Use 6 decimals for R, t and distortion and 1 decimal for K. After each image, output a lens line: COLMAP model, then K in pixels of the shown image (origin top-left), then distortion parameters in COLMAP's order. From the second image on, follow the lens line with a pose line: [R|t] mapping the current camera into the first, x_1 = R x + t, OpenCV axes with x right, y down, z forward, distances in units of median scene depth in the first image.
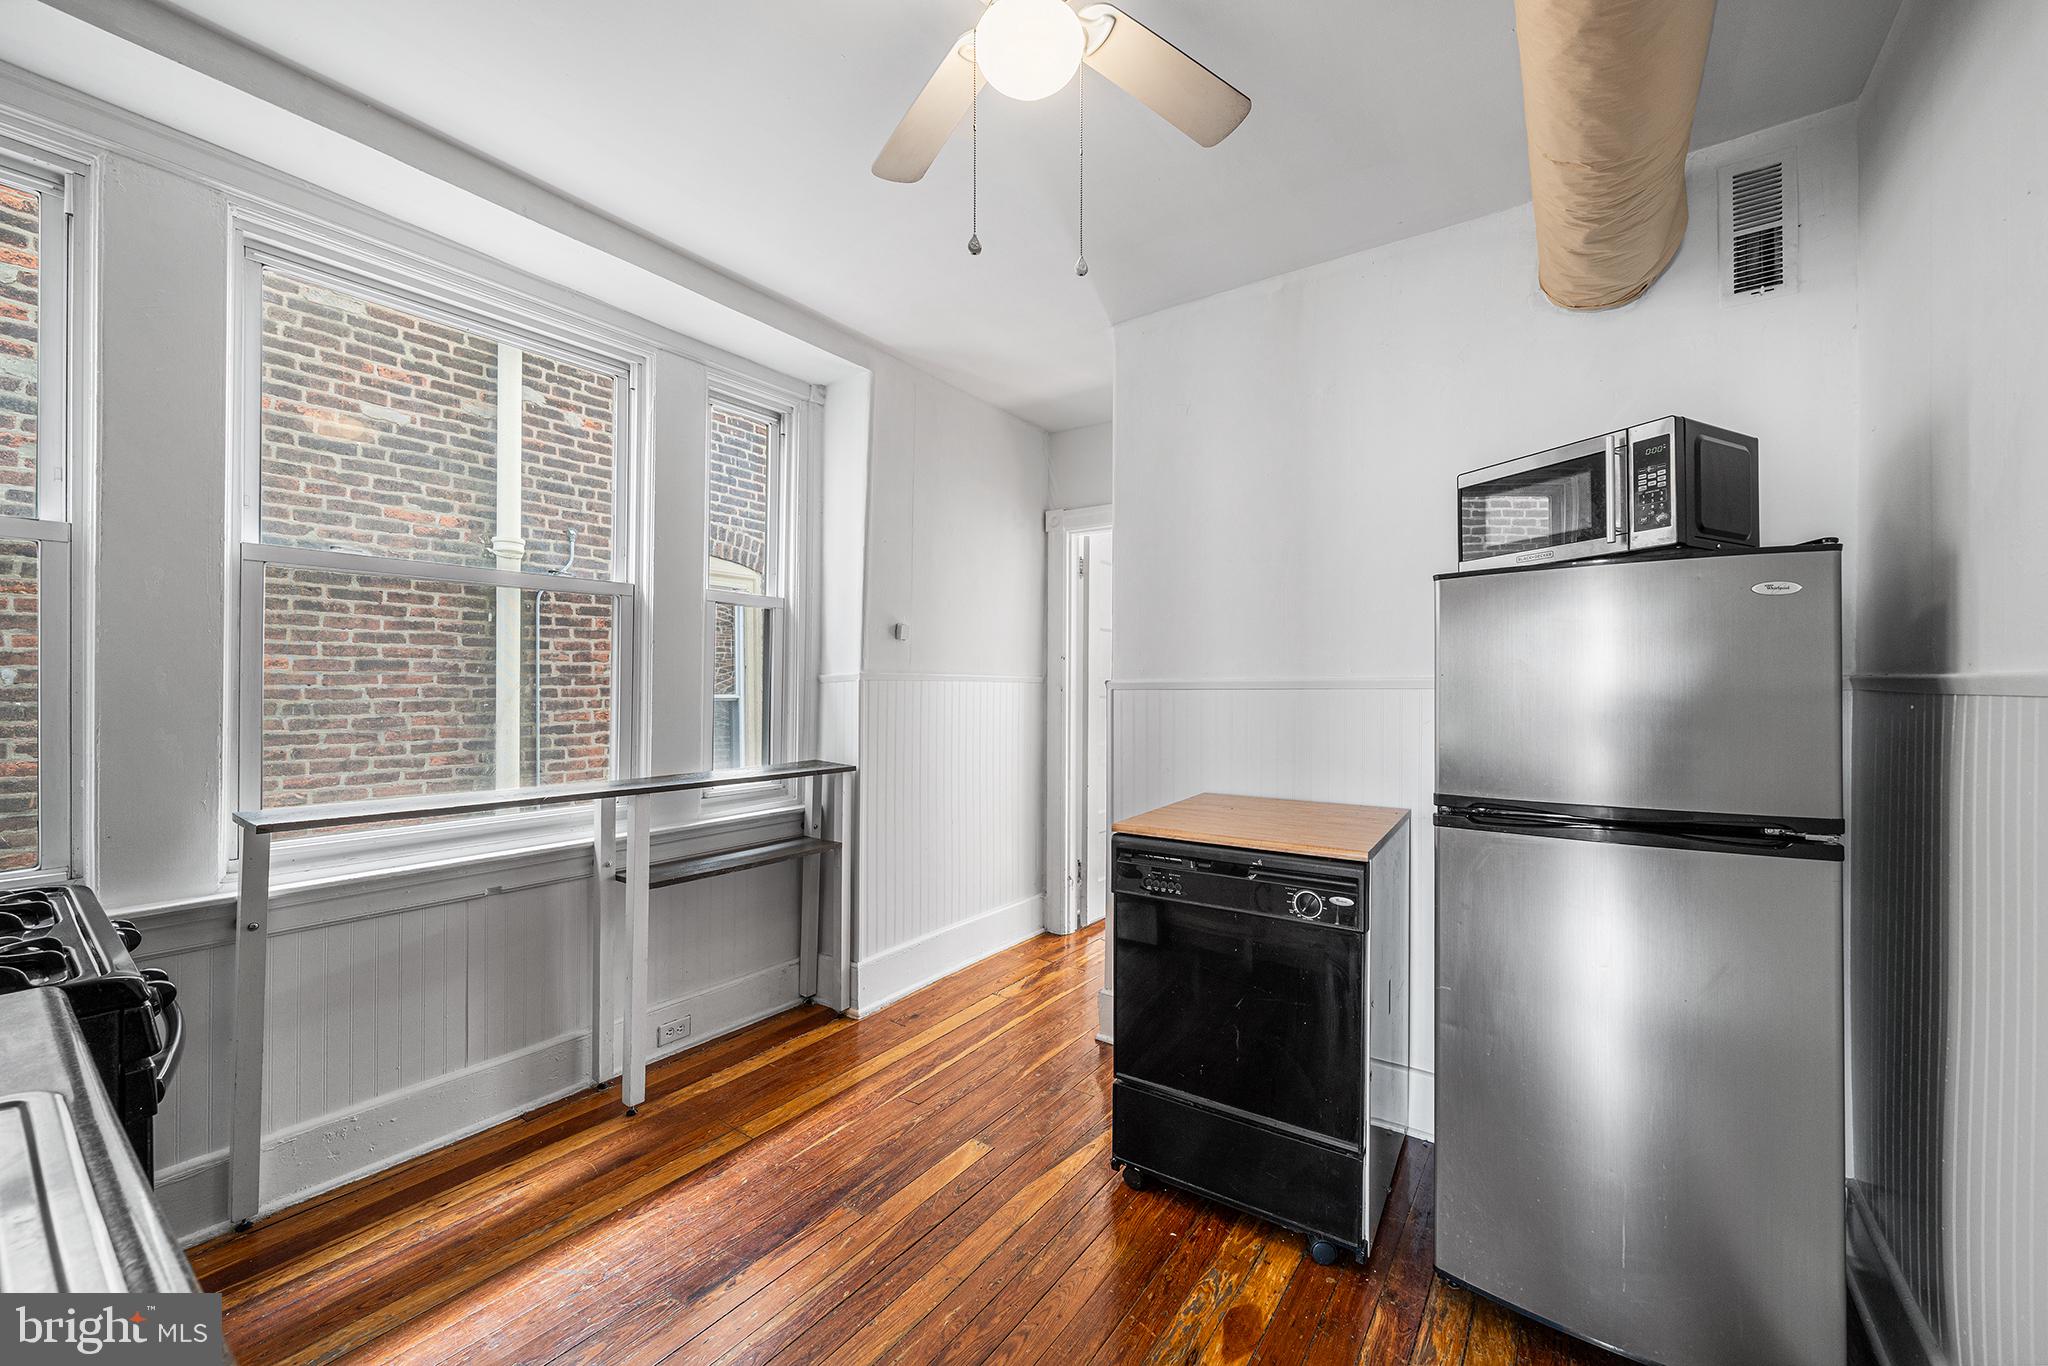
lens RADIAL K [[783.8, 0, 1024.0], [0, 783.8, 683.0], [0, 0, 1]] dist [0.001223, 0.000118]
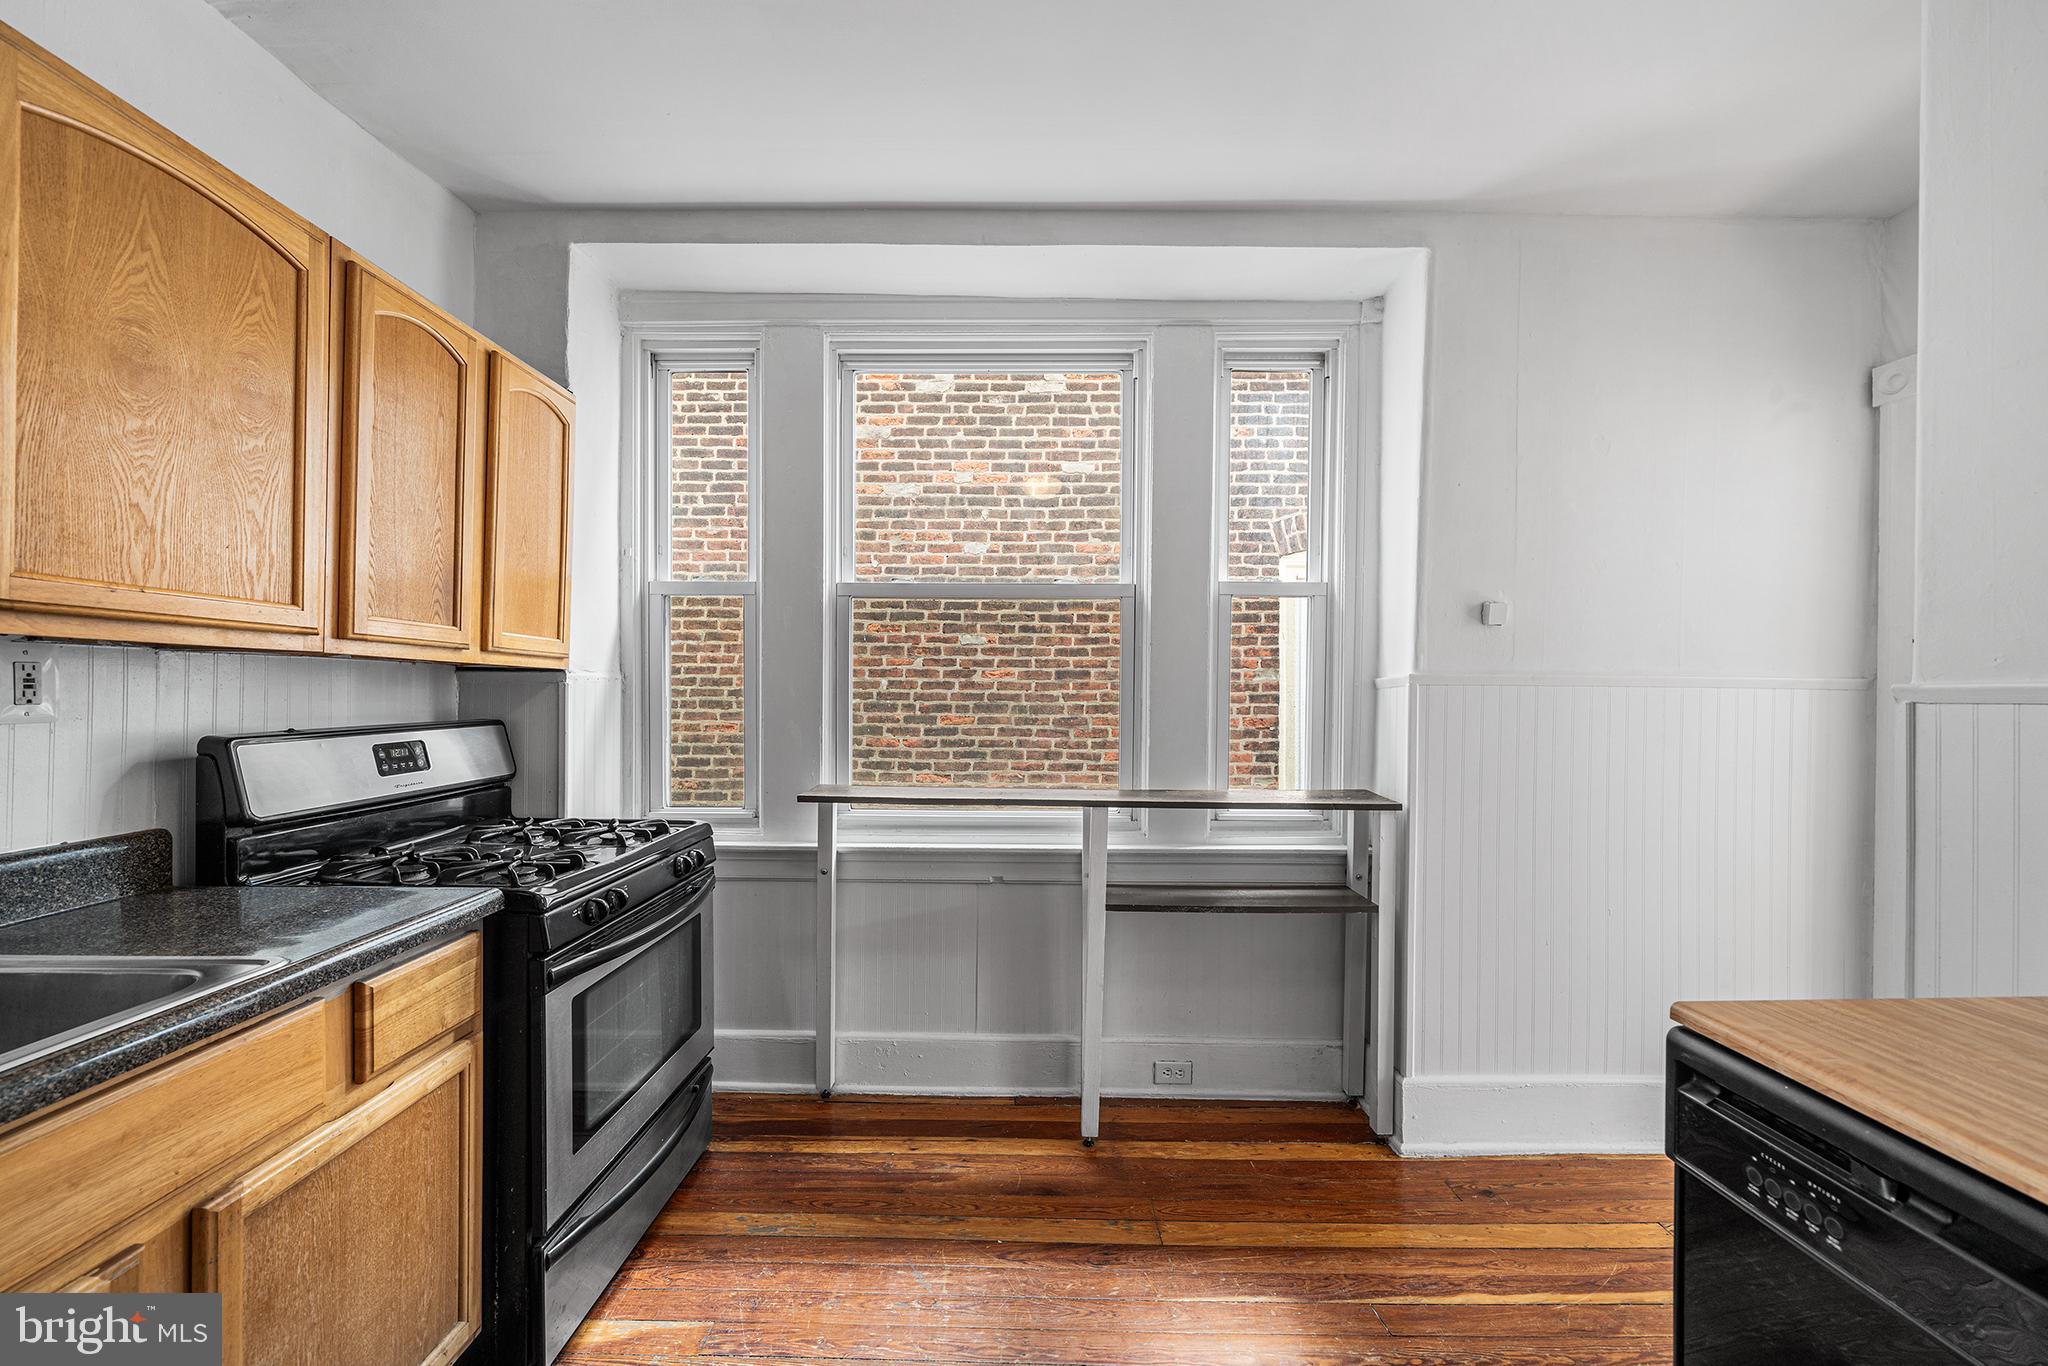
lens RADIAL K [[791.4, 0, 1023.2], [0, 791.4, 689.4], [0, 0, 1]] dist [-0.001423, 0.000066]
pose [[0.579567, 0.001374, -0.814924, 0.148243], [-0.003176, 0.999995, -0.000573, 0.001461], [0.814919, 0.002920, 0.579568, 0.245937]]
